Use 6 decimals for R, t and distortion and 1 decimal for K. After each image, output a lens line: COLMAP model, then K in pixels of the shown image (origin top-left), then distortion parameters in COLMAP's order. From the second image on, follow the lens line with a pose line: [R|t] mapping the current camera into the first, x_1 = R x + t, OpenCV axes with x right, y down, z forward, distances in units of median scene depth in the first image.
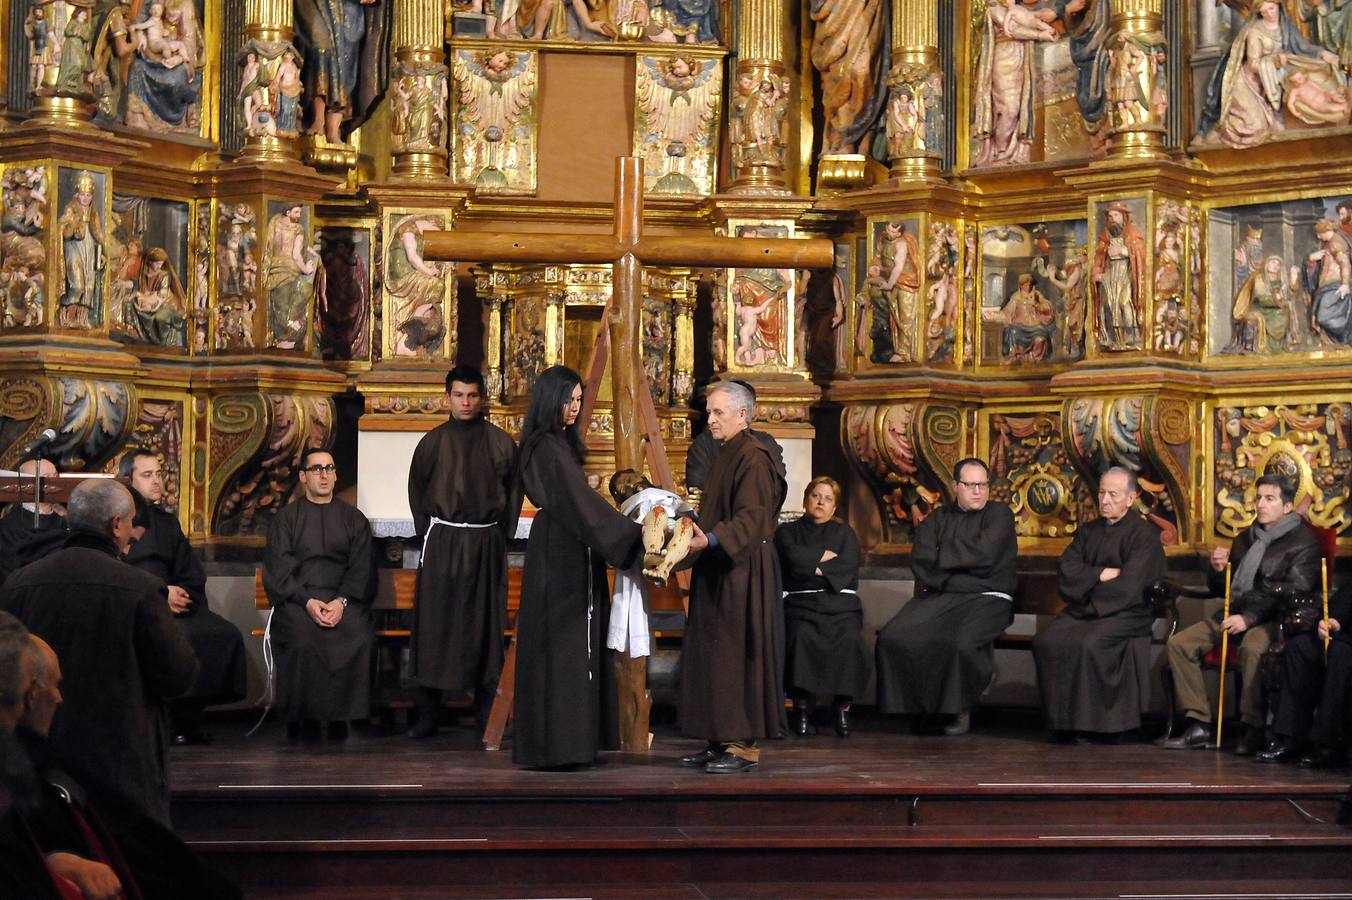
lens RADIAL K [[2493.5, 0, 676.0], [0, 2493.5, 450.0], [0, 0, 1]] dist [0.120895, -0.386547]
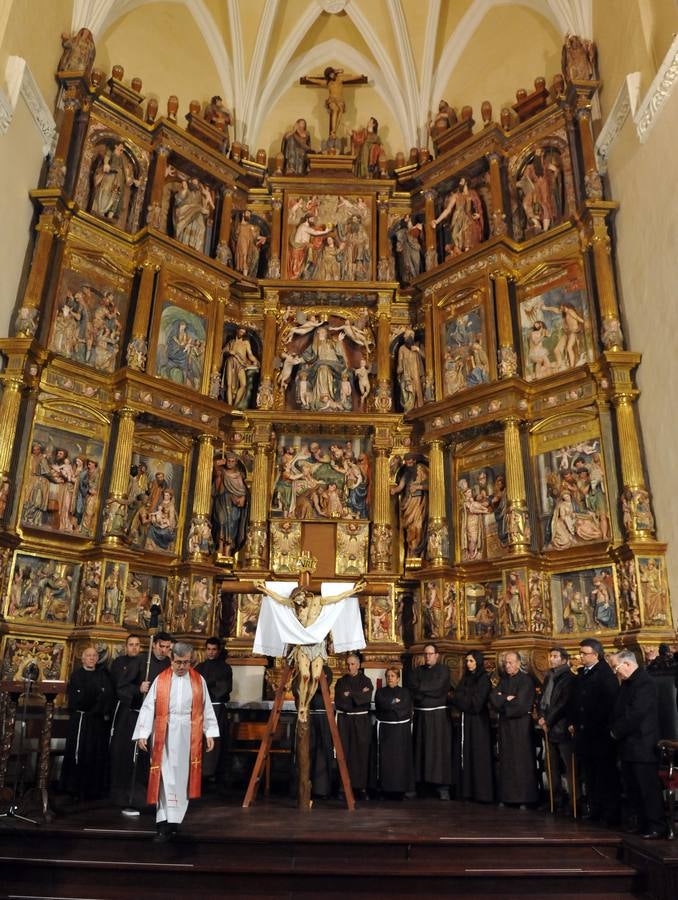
lens RADIAL K [[718.4, 0, 339.0], [0, 718.4, 450.0], [0, 0, 1]] dist [-0.041113, -0.003773]
pose [[0.992945, -0.031618, -0.114282, 0.082601], [-0.003927, 0.954498, -0.298192, 0.000486], [0.118510, 0.296537, 0.947640, 0.238518]]
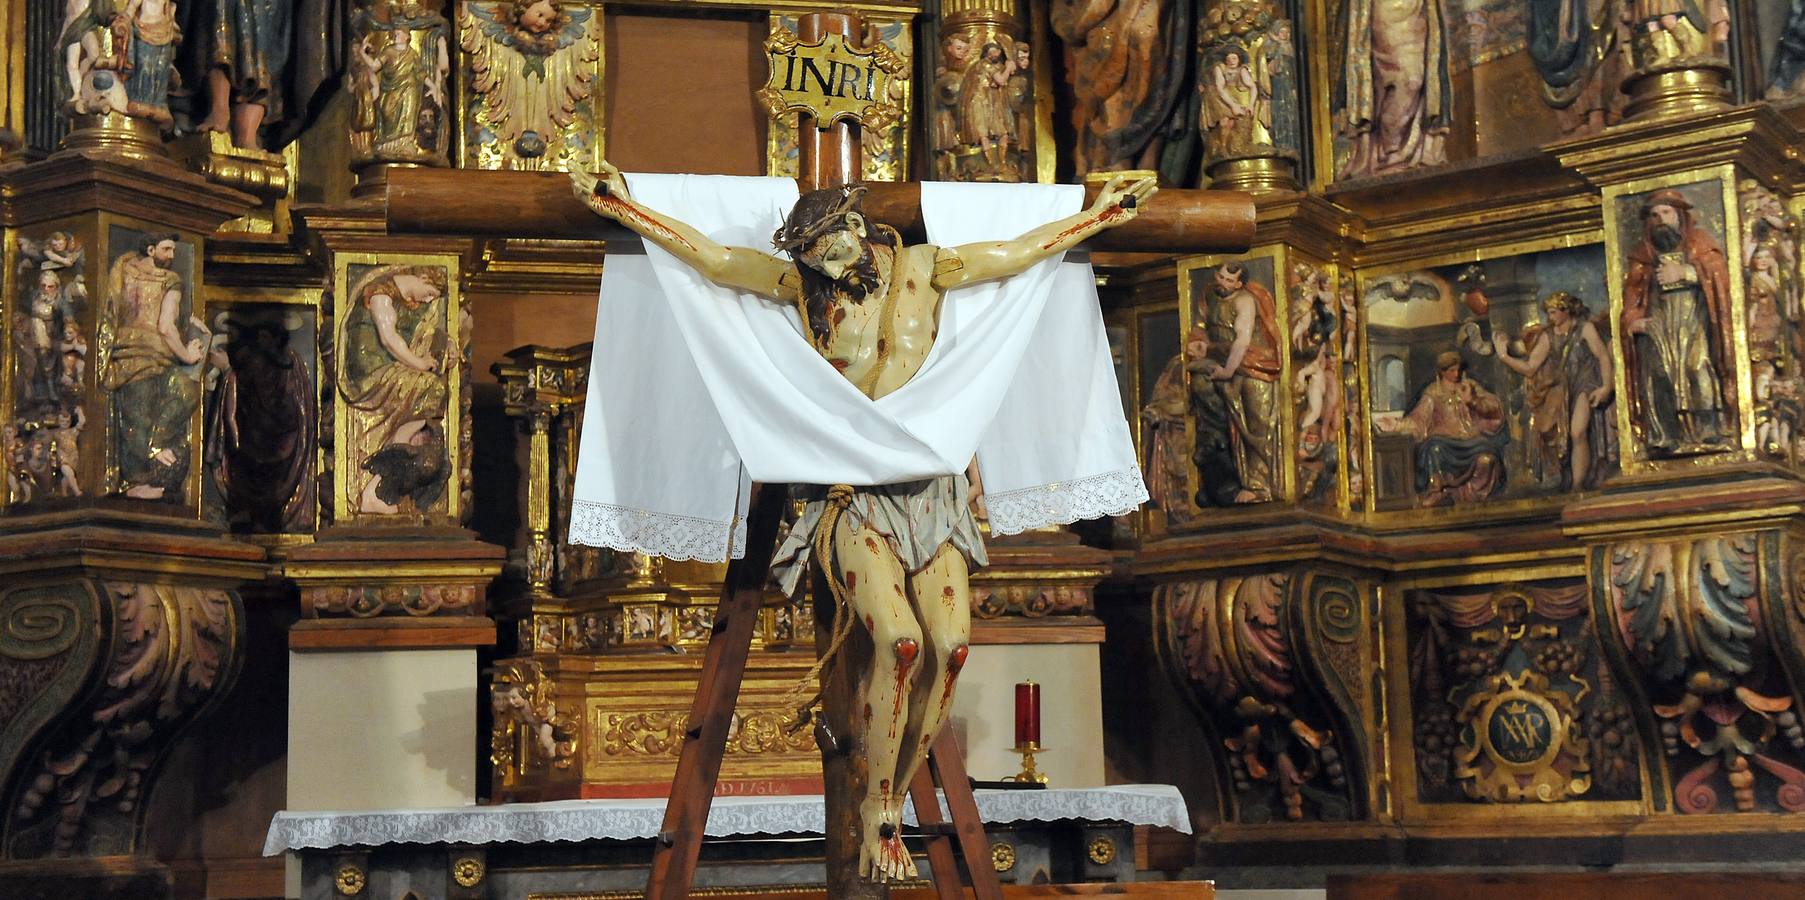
lens RADIAL K [[2406.0, 0, 904.1], [0, 2406.0, 466.1], [0, 0, 1]] dist [0.114394, 0.024809]
pose [[0.995995, -0.023669, 0.086218, -0.037899], [0.033150, 0.993351, -0.110252, 0.014983], [-0.083035, 0.112669, 0.990157, 0.457407]]
